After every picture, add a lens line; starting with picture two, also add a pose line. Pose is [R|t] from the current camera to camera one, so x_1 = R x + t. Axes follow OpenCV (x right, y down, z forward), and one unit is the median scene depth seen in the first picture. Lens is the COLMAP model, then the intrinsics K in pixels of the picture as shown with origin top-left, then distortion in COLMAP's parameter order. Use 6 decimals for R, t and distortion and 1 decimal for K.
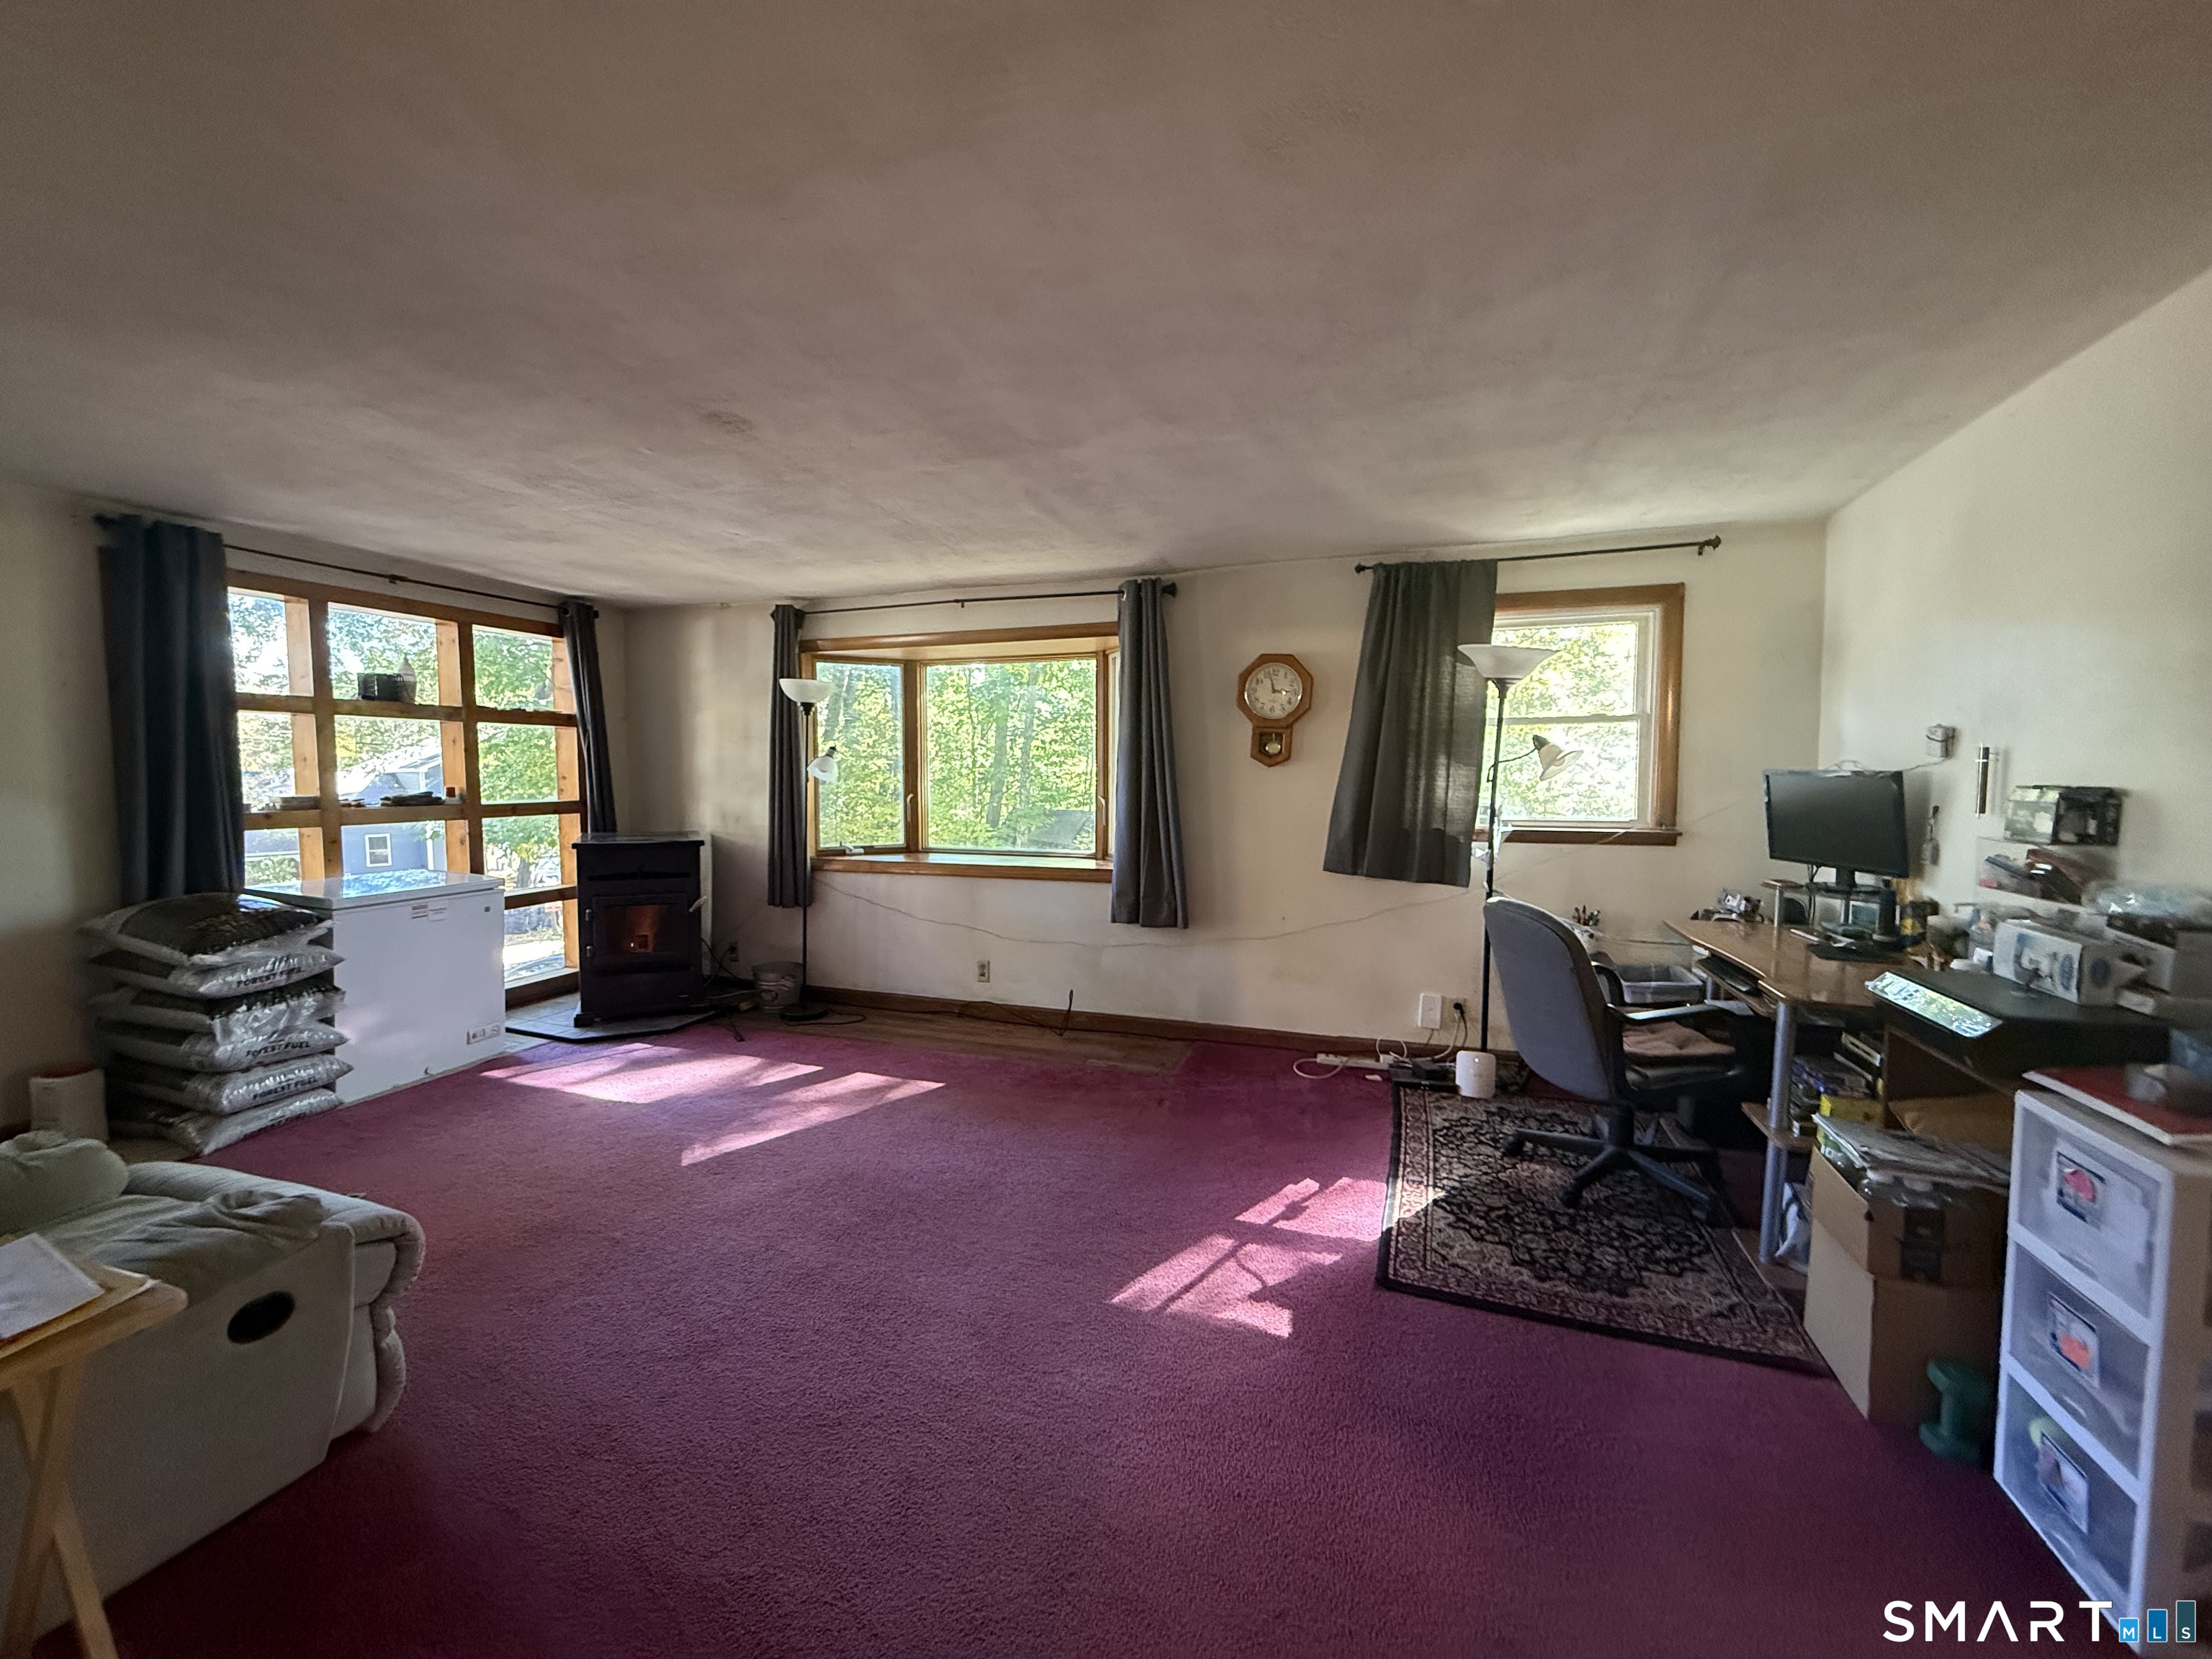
lens RADIAL K [[887.6, 0, 1106.0], [0, 887.6, 829.5], [0, 0, 1]] dist [-0.001380, -0.000123]
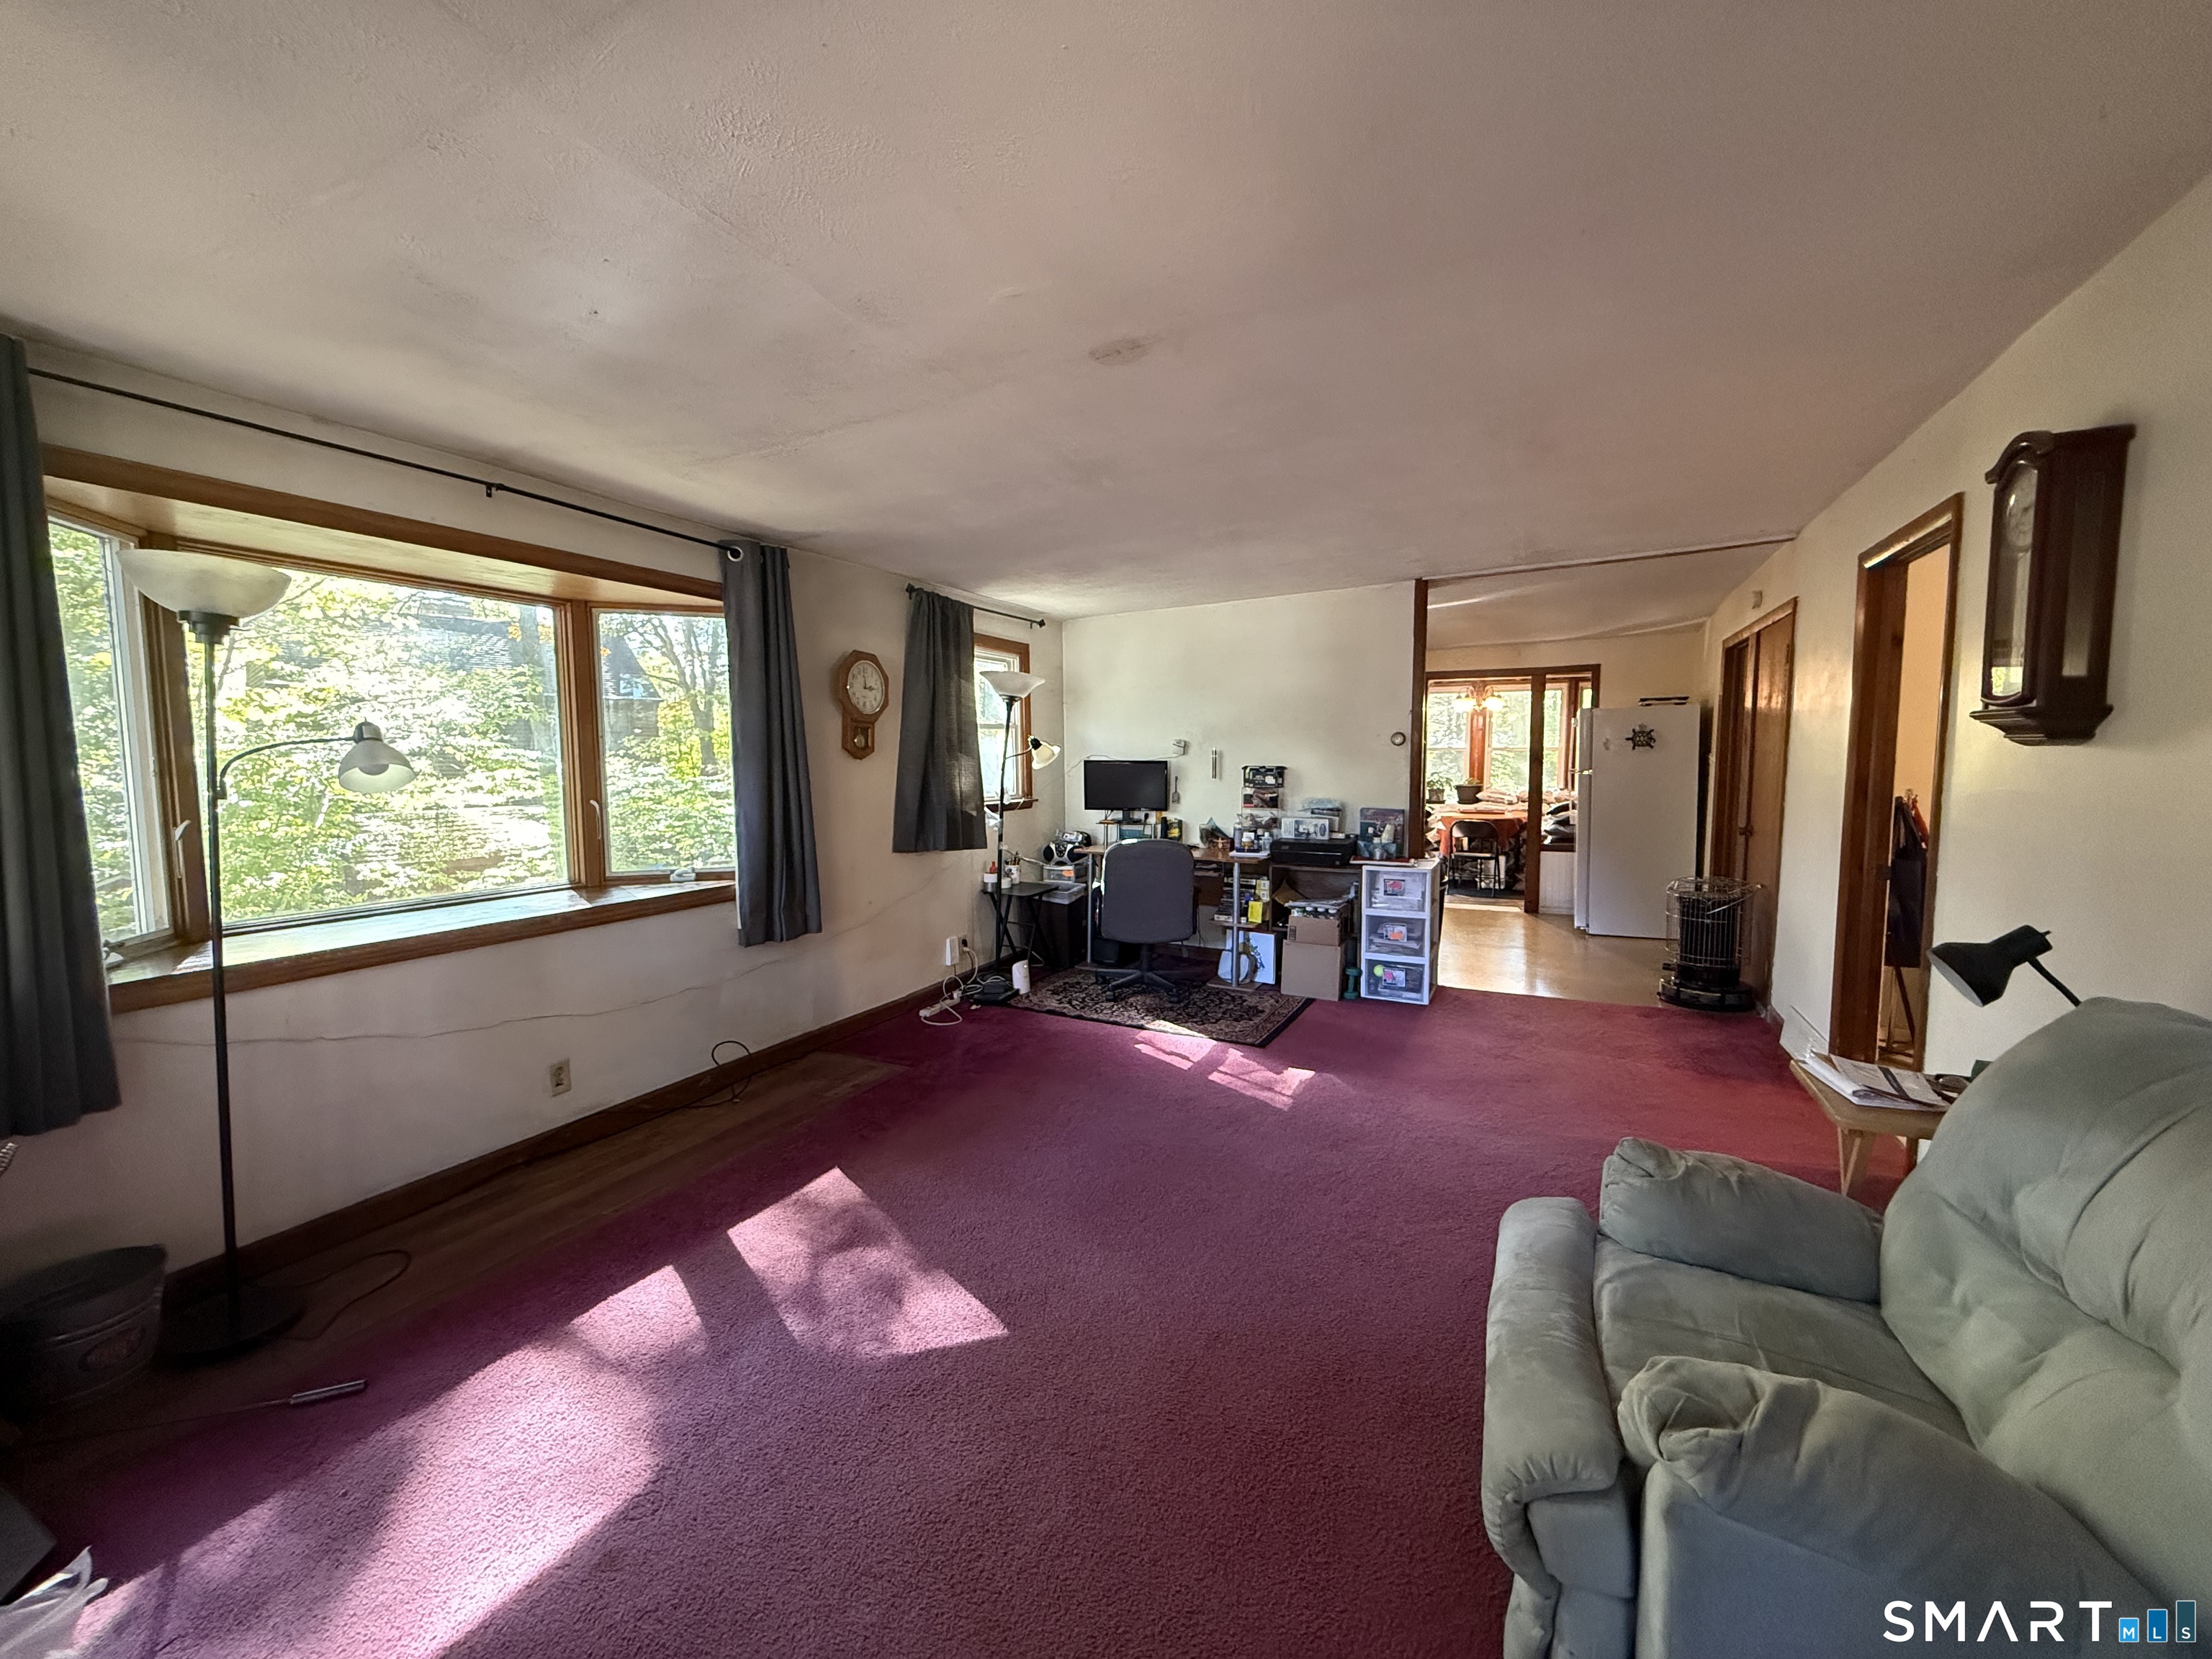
lens RADIAL K [[887.6, 0, 1106.0], [0, 887.6, 829.5], [0, 0, 1]] dist [-0.001380, -0.000123]
pose [[0.111874, -0.082850, 0.990263, -0.856998], [0.066577, 0.994904, 0.075717, -0.050356], [-0.991490, 0.057458, 0.116820, 0.623095]]
